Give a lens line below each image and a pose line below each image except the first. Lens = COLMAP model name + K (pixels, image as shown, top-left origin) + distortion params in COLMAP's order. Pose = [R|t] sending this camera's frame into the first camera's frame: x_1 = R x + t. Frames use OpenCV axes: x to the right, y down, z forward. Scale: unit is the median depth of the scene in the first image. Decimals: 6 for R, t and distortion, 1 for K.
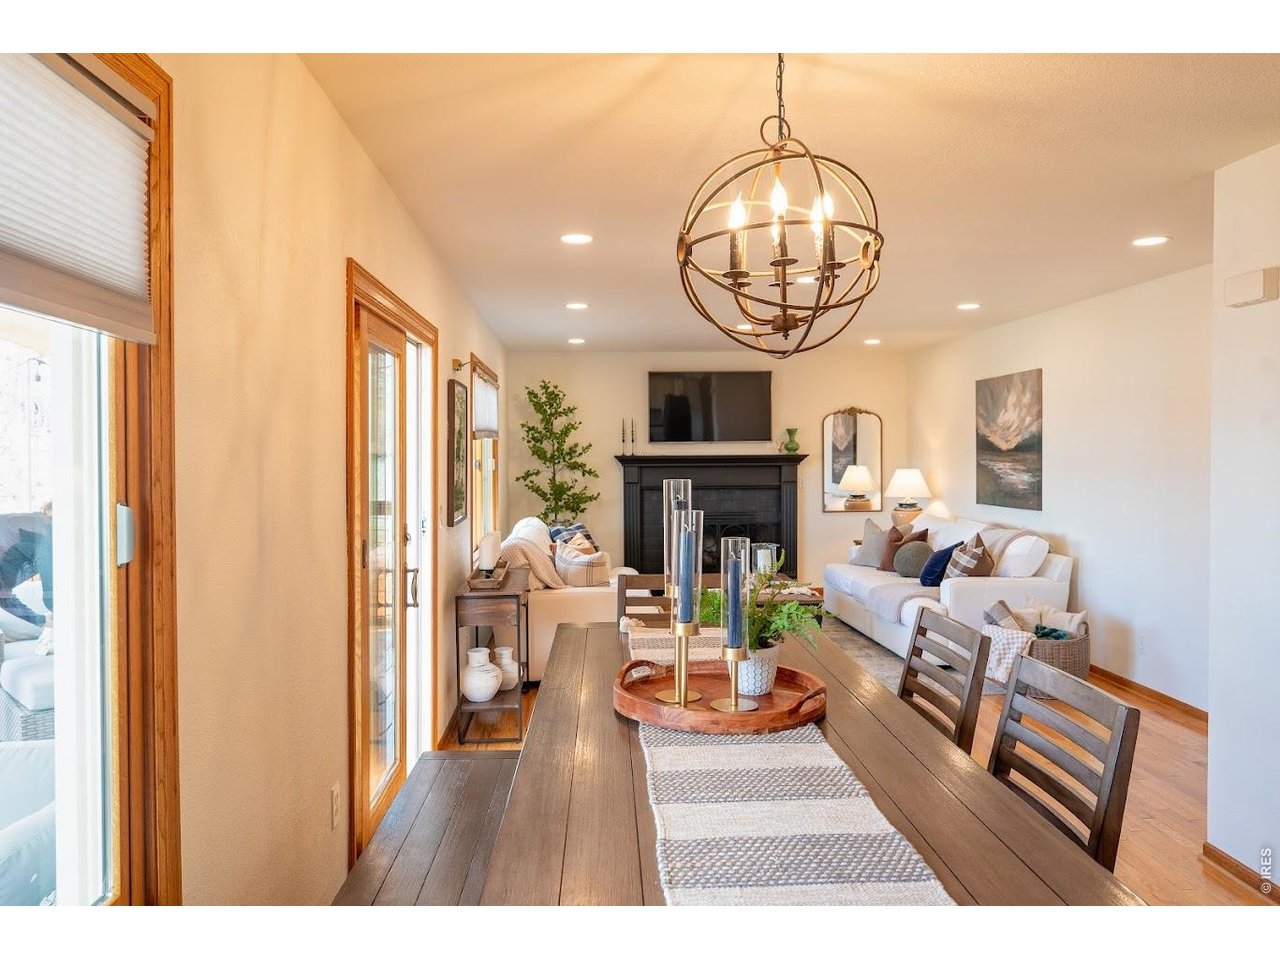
lens RADIAL K [[873.0, 0, 640.0], [0, 873.0, 480.0], [0, 0, 1]] dist [-0.000734, 0.000235]
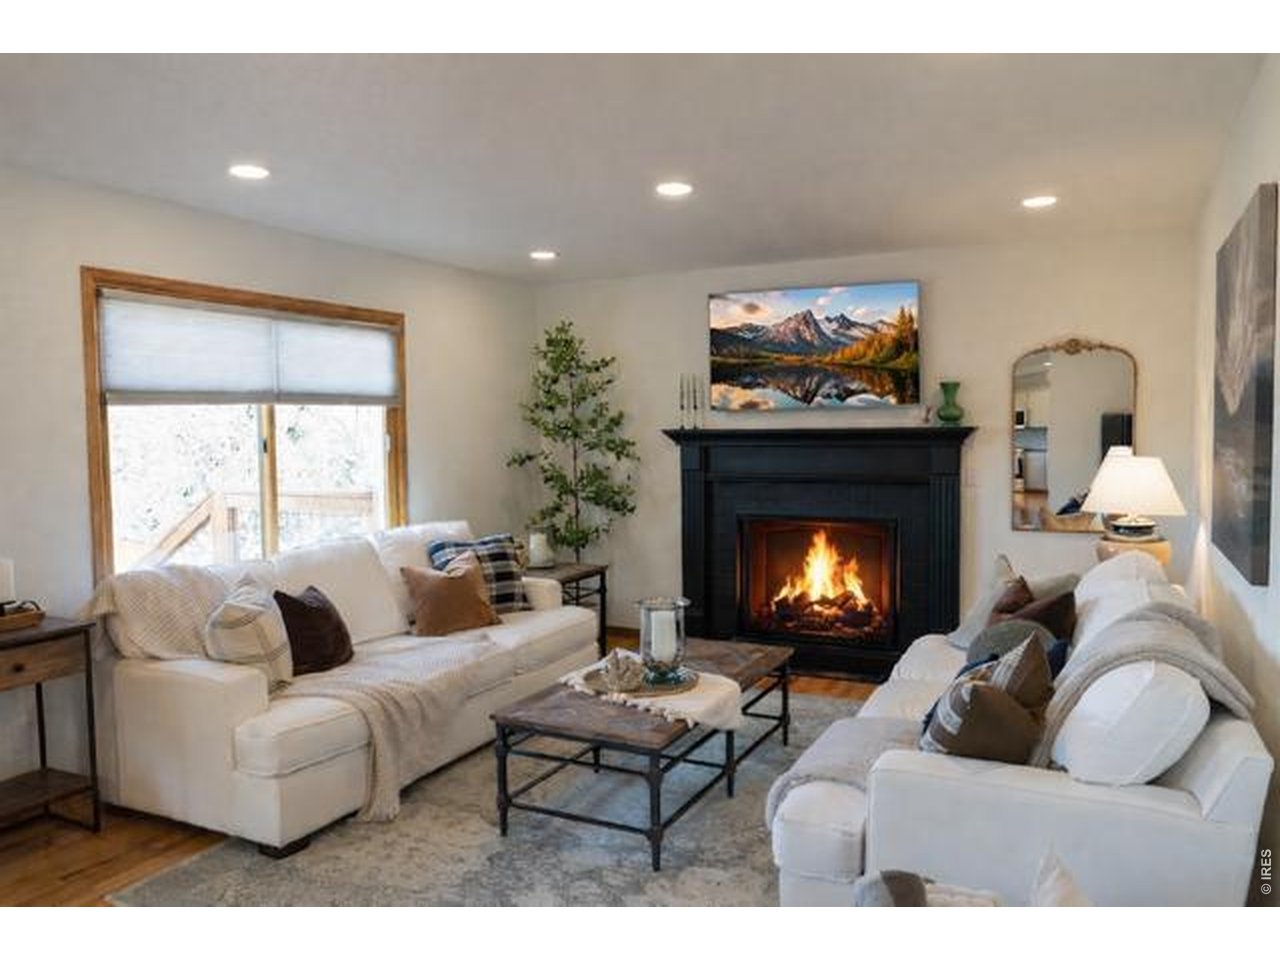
lens RADIAL K [[919.4, 0, 640.0], [0, 919.4, 480.0], [0, 0, 1]] dist [-0.007603, 0.001106]
pose [[0.877611, 0.025865, -0.478676, 0.287217], [-0.011350, 0.999385, 0.033191, -0.012474], [0.479240, -0.023695, 0.877364, 0.377143]]
